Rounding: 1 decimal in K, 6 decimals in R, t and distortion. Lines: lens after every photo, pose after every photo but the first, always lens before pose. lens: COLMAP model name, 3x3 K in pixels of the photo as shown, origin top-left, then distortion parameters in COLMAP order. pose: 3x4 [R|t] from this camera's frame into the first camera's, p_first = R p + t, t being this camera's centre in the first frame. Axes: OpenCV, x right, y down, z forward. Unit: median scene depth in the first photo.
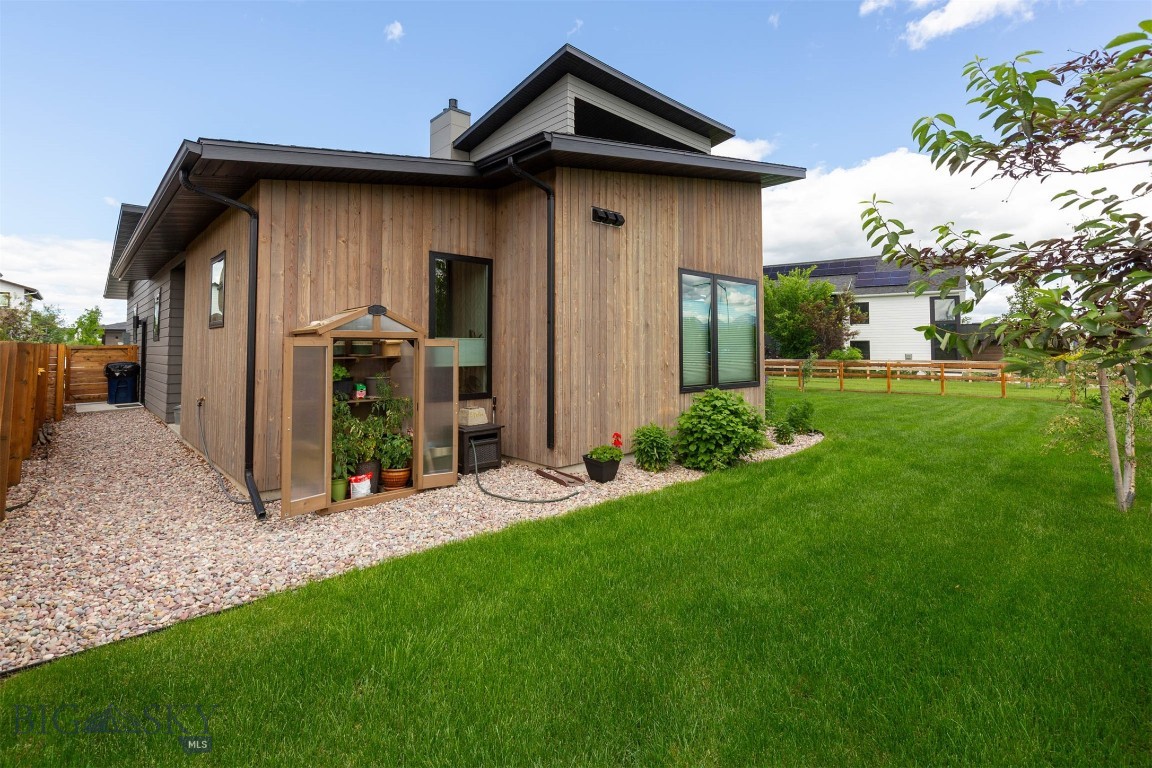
lens RADIAL K [[530.7, 0, 573.4], [0, 530.7, 310.2], [0, 0, 1]] dist [0.000338, 0.000043]
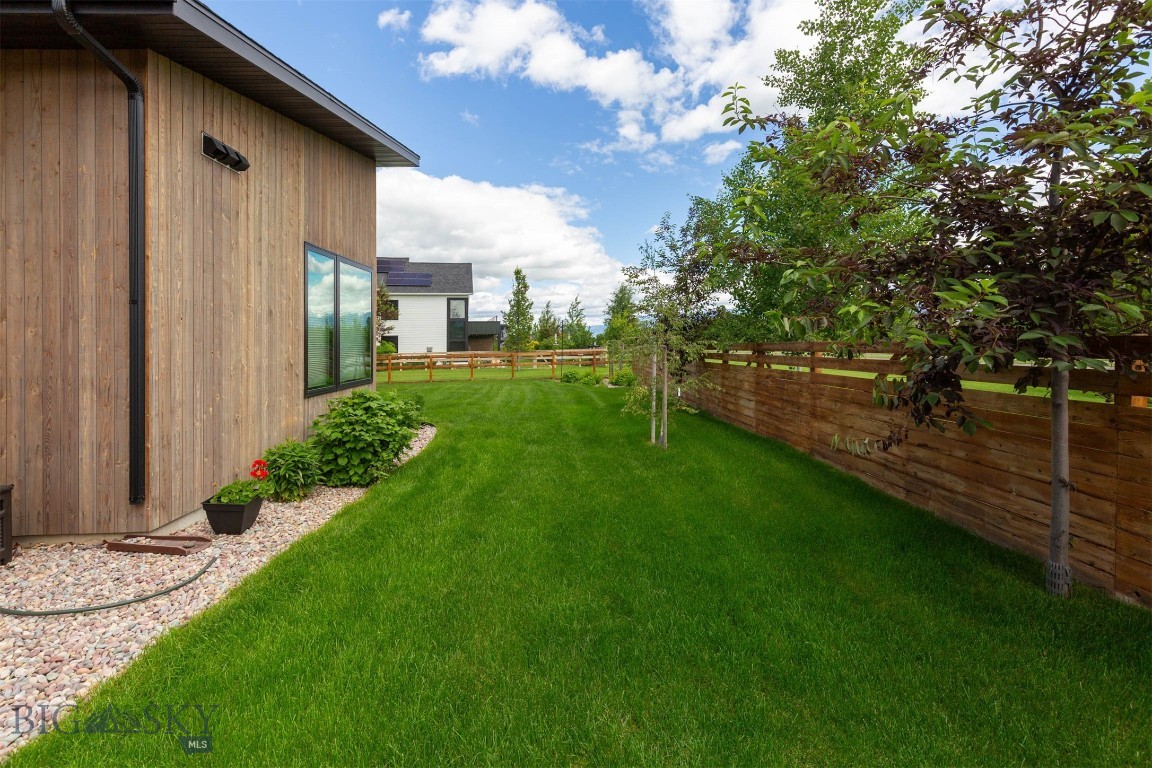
lens RADIAL K [[527.4, 0, 570.9], [0, 527.4, 335.5], [0, 0, 1]] dist [-0.001212, -0.000218]
pose [[0.656311, -0.005196, 0.754472, -0.160333], [-0.036749, 0.998569, 0.038845, 0.017523], [-0.753595, -0.053220, 0.655181, 0.199947]]
